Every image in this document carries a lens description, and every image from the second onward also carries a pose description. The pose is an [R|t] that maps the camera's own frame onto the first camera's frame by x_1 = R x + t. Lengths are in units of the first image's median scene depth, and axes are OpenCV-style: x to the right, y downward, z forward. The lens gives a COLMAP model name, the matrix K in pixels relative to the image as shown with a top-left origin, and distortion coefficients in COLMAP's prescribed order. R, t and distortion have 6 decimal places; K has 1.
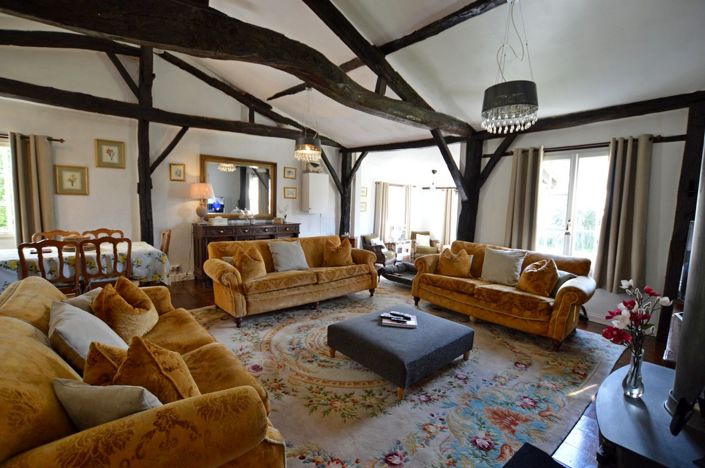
lens RADIAL K [[319.5, 0, 353.4], [0, 319.5, 232.3], [0, 0, 1]] dist [-0.005697, -0.000266]
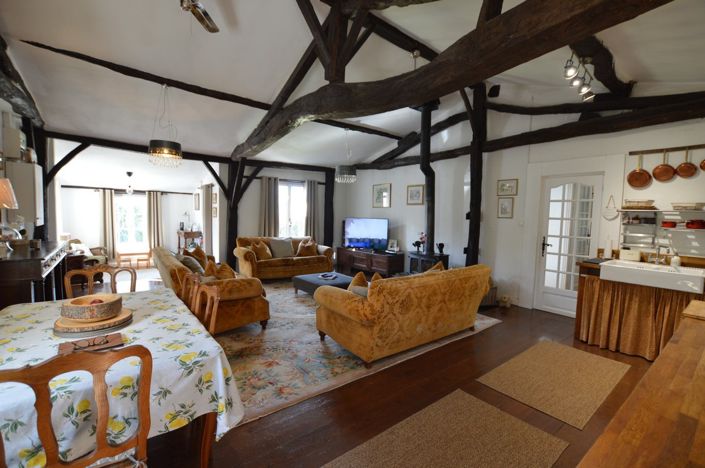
lens RADIAL K [[319.5, 0, 353.0], [0, 319.5, 234.7], [0, 0, 1]] dist [-0.005697, -0.000266]
pose [[0.048248, -0.098406, 0.993976, -1.124073], [0.069837, 0.993032, 0.094923, -0.088407], [-0.996391, 0.064836, 0.054785, 0.486147]]
